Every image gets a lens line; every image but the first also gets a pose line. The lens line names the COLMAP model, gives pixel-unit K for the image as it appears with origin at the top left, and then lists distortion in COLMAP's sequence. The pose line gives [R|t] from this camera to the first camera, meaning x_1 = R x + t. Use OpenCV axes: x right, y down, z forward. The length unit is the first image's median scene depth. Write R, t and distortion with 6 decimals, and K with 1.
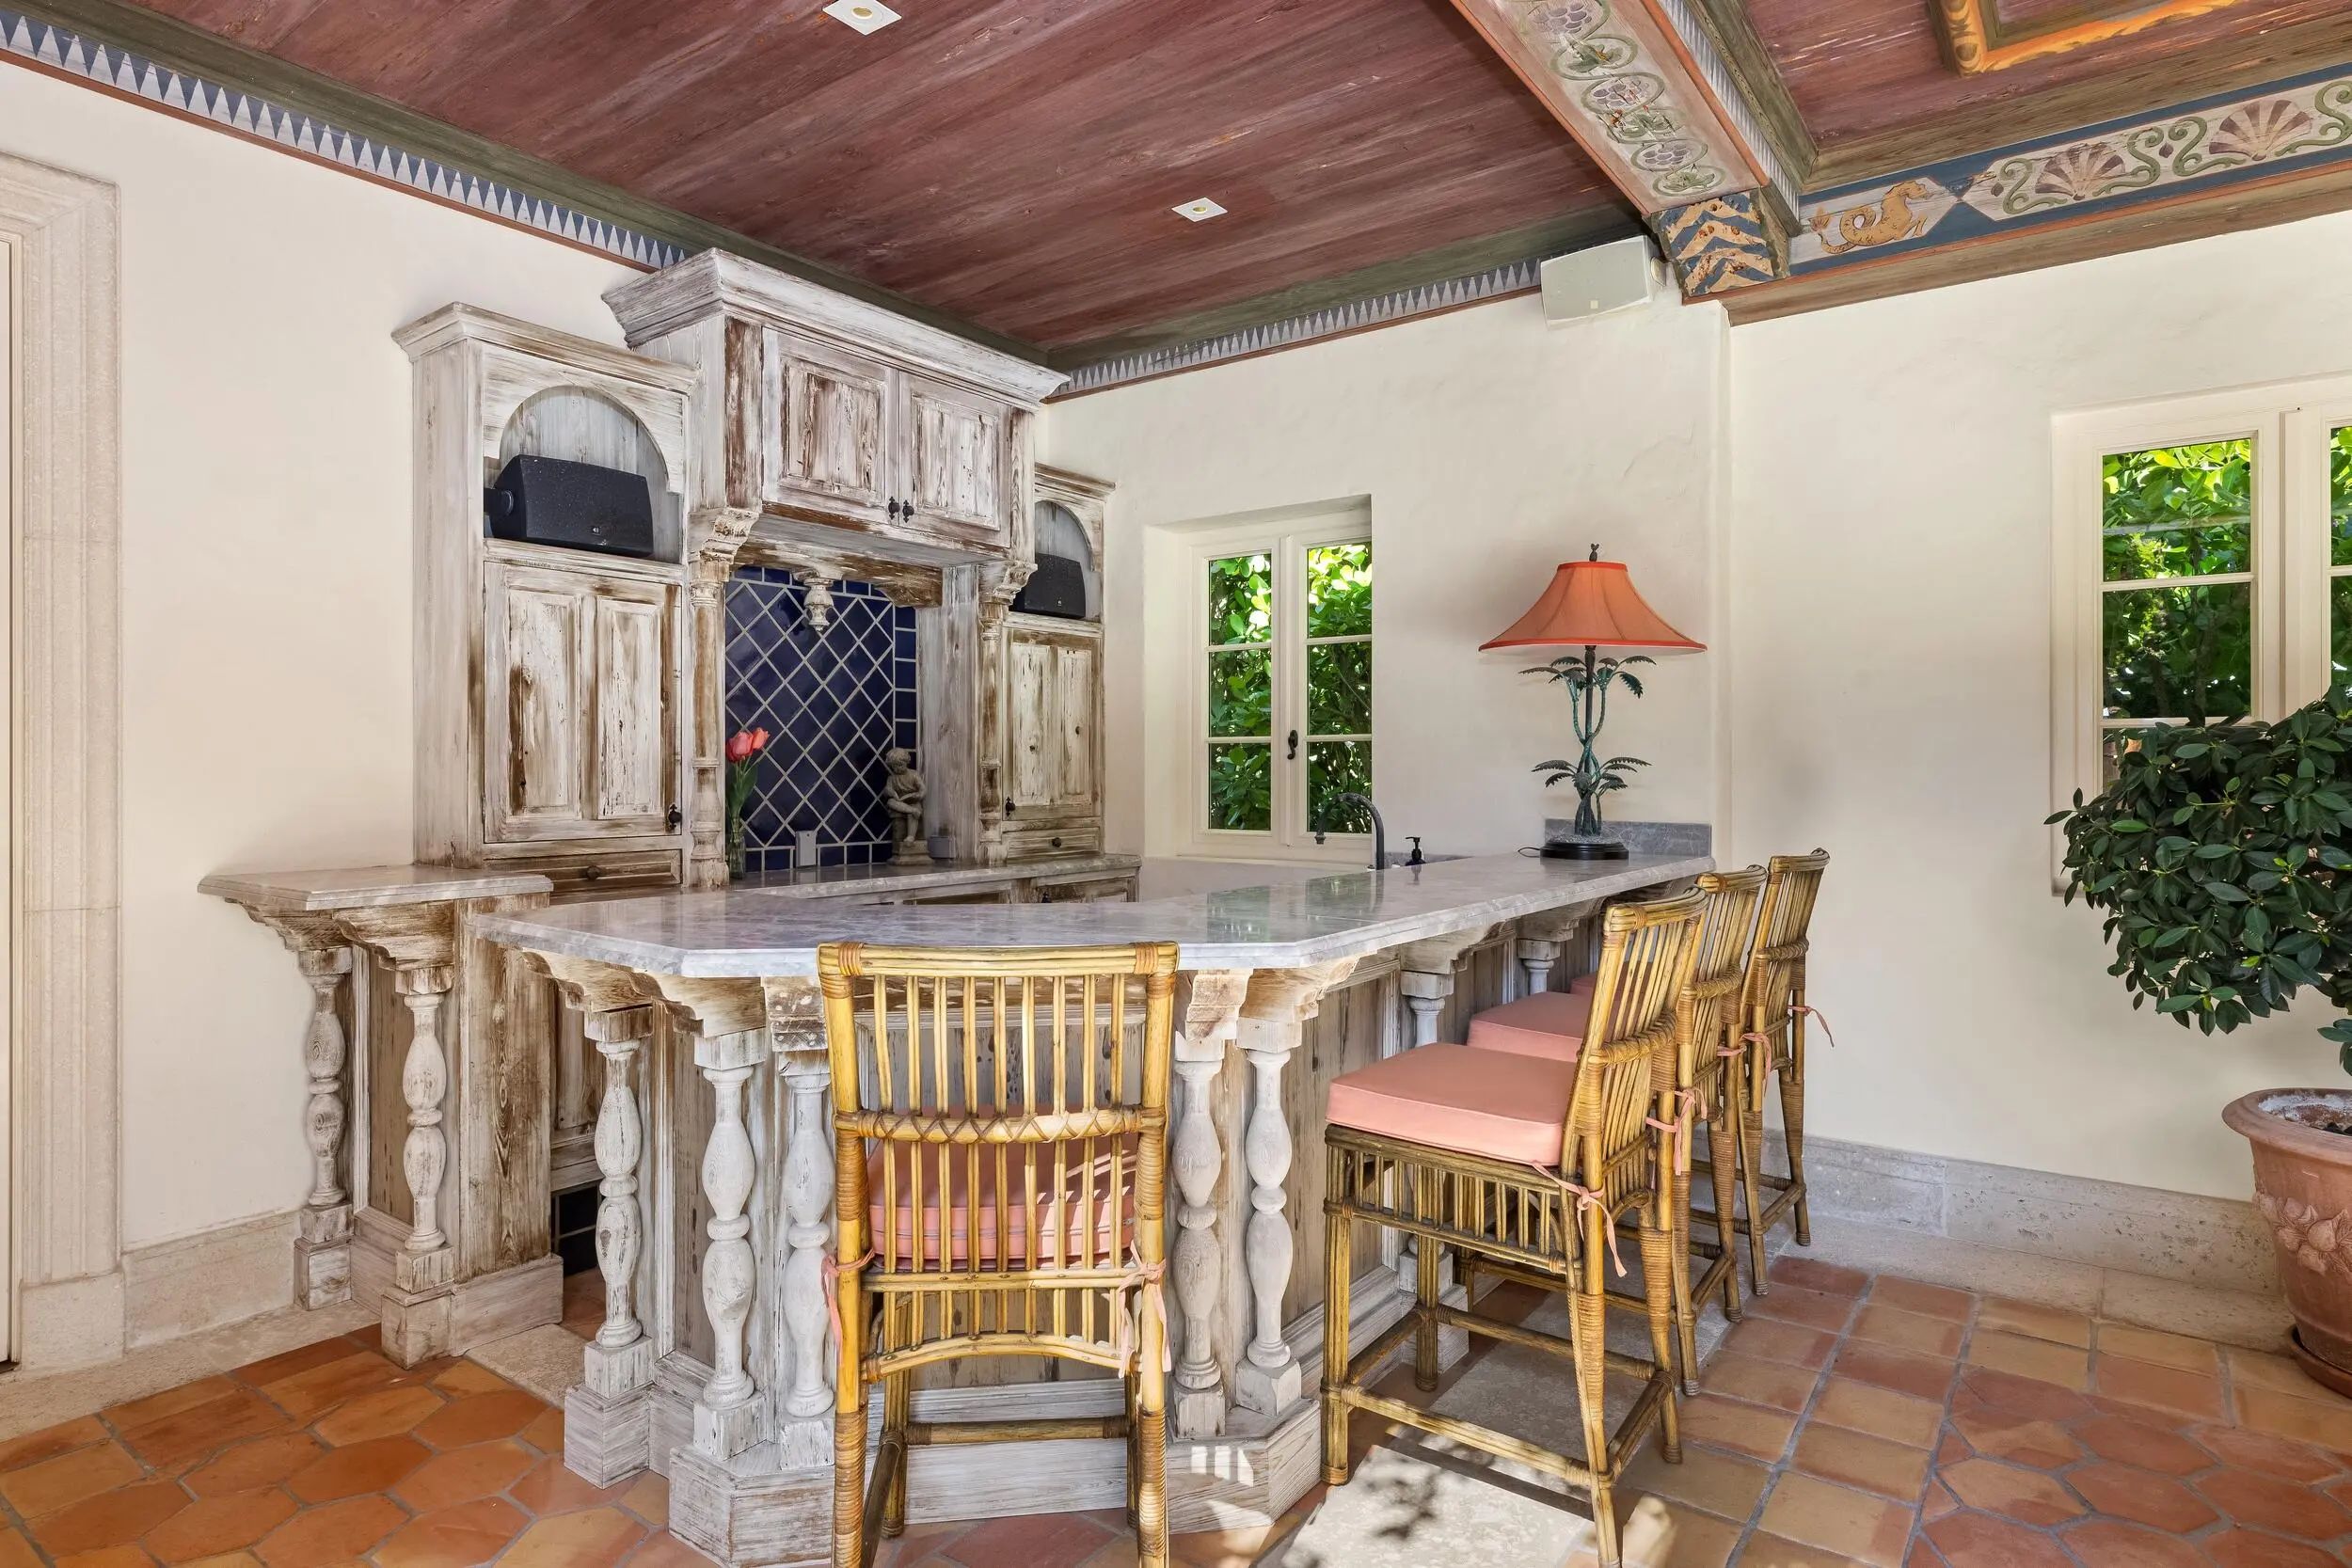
lens RADIAL K [[1284.3, 0, 1184.8], [0, 1284.3, 776.3], [0, 0, 1]] dist [0.004736, -0.000488]
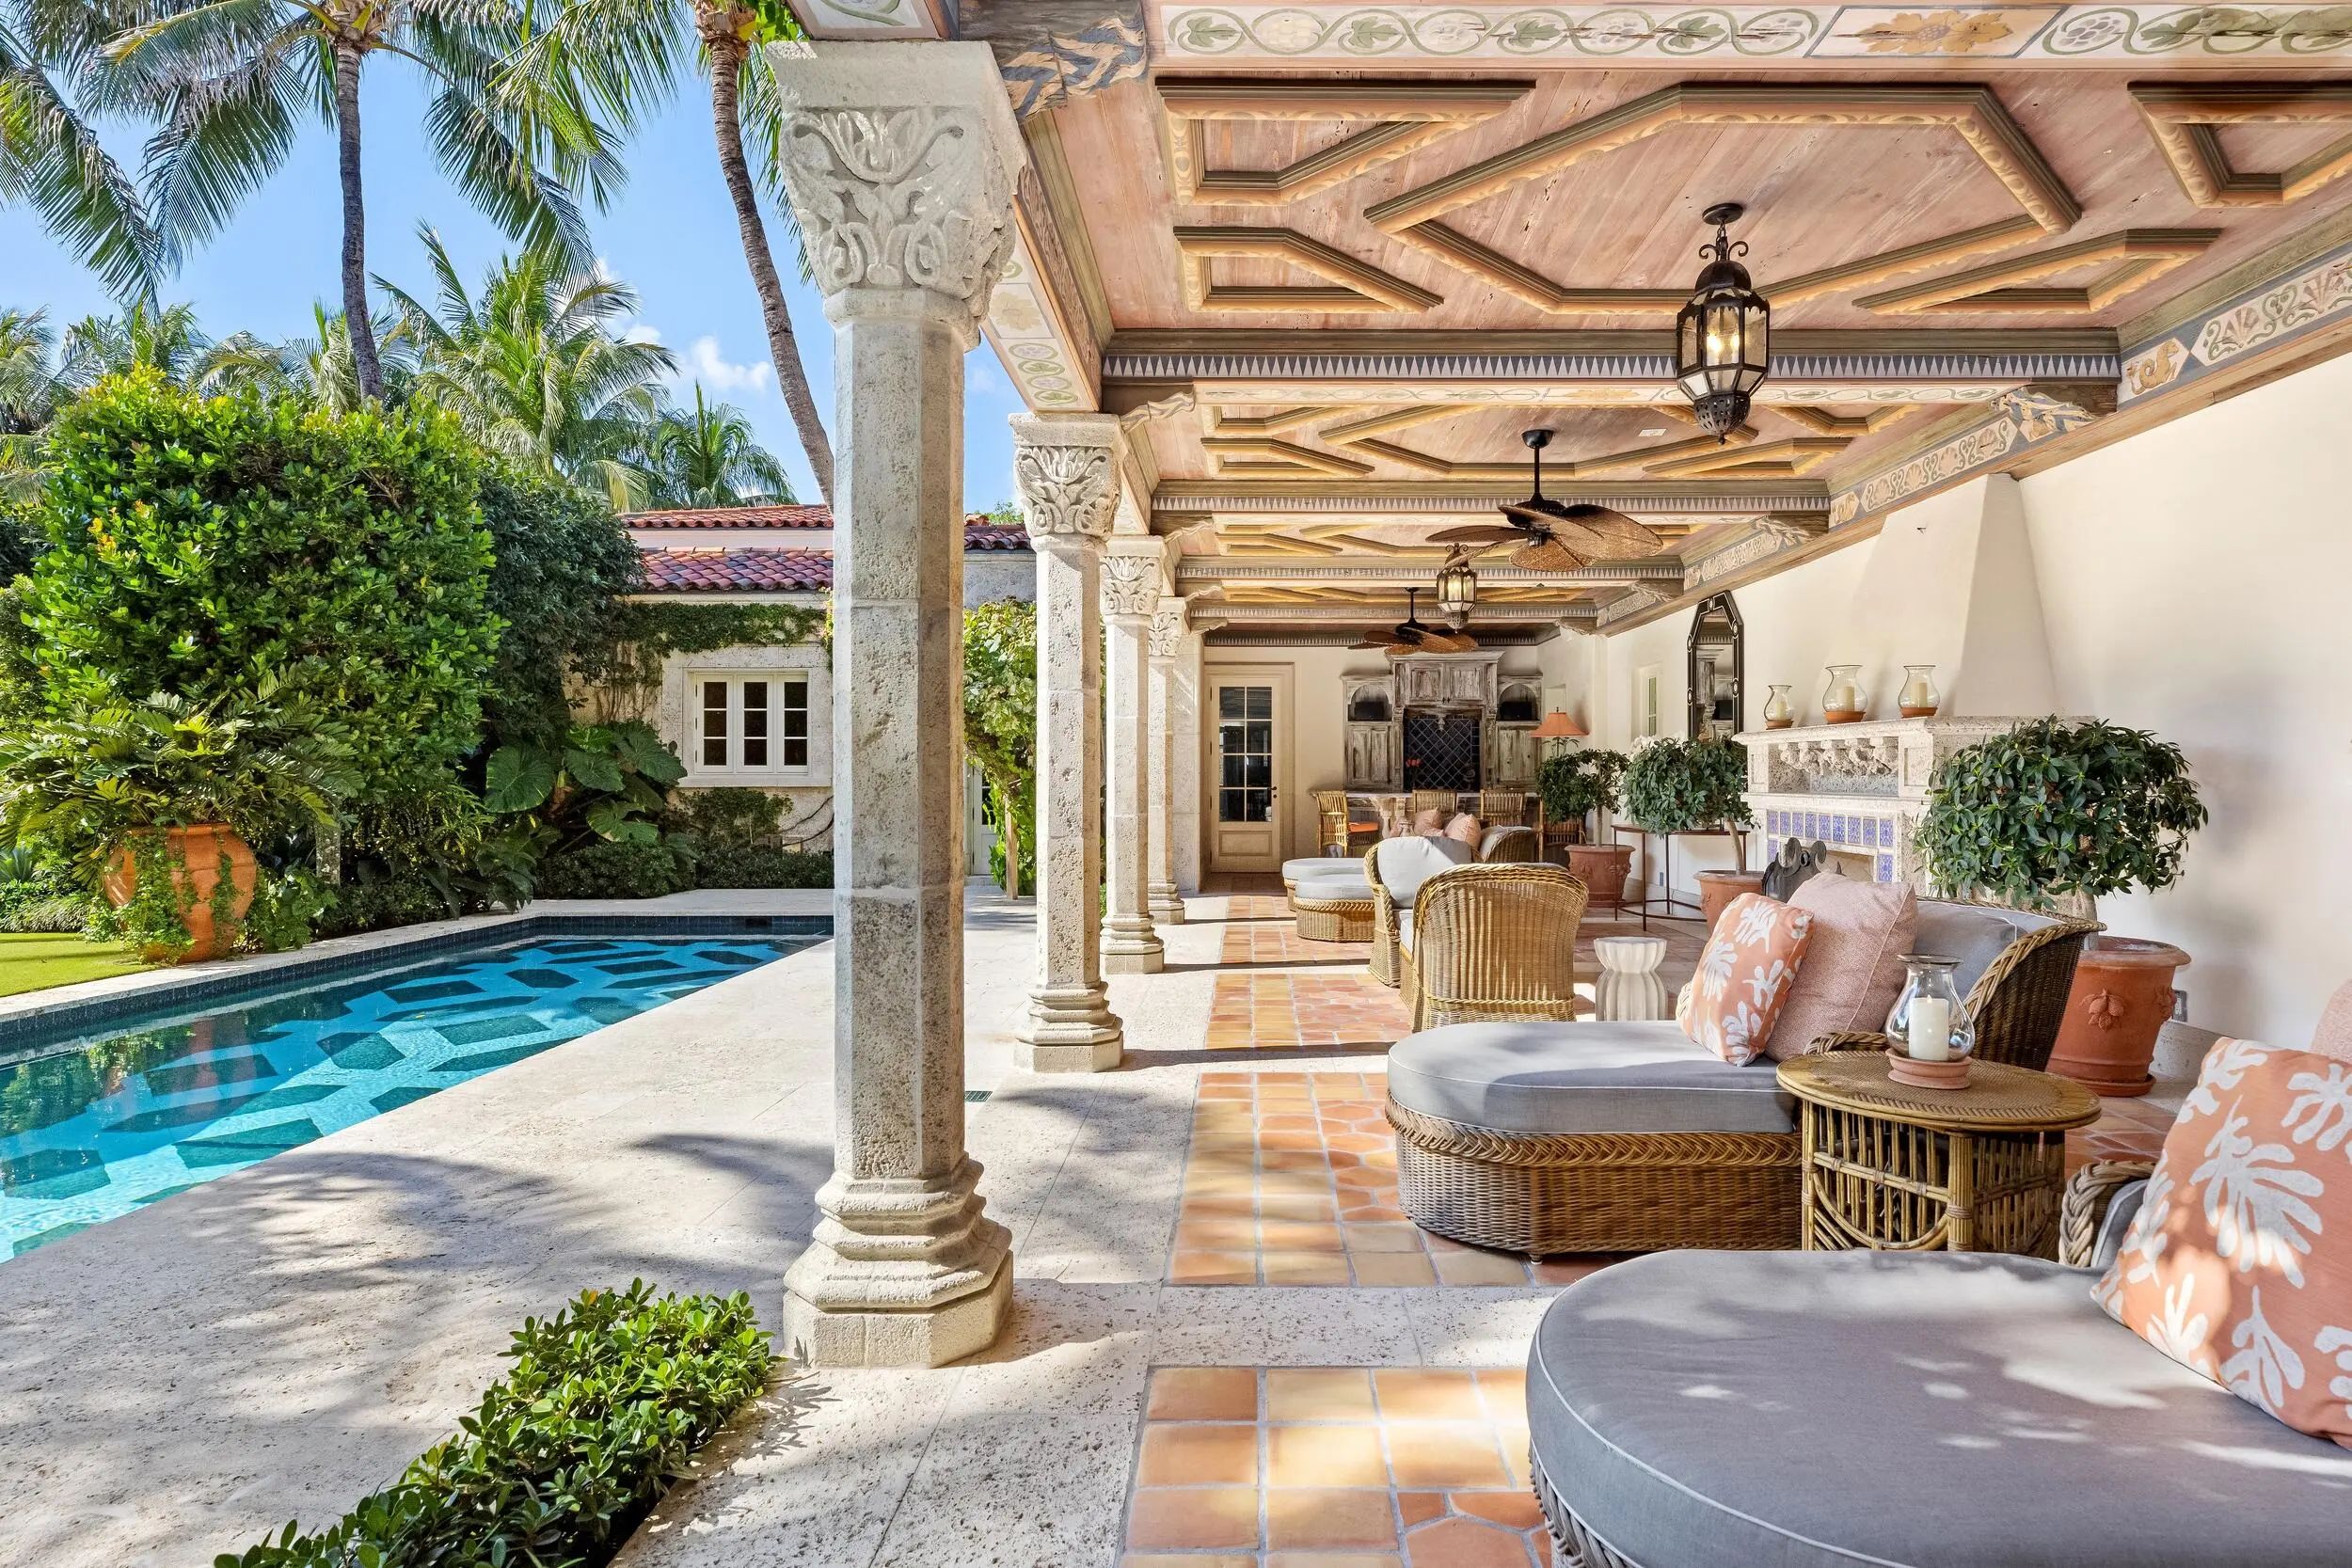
lens RADIAL K [[1284.3, 0, 1190.6], [0, 1284.3, 782.0], [0, 0, 1]] dist [0.004736, -0.000488]
pose [[0.574903, 0.000072, -0.818221, 2.674471], [-0.000902, 0.999999, -0.000546, 0.039711], [0.818221, 0.001052, 0.574903, -1.961897]]
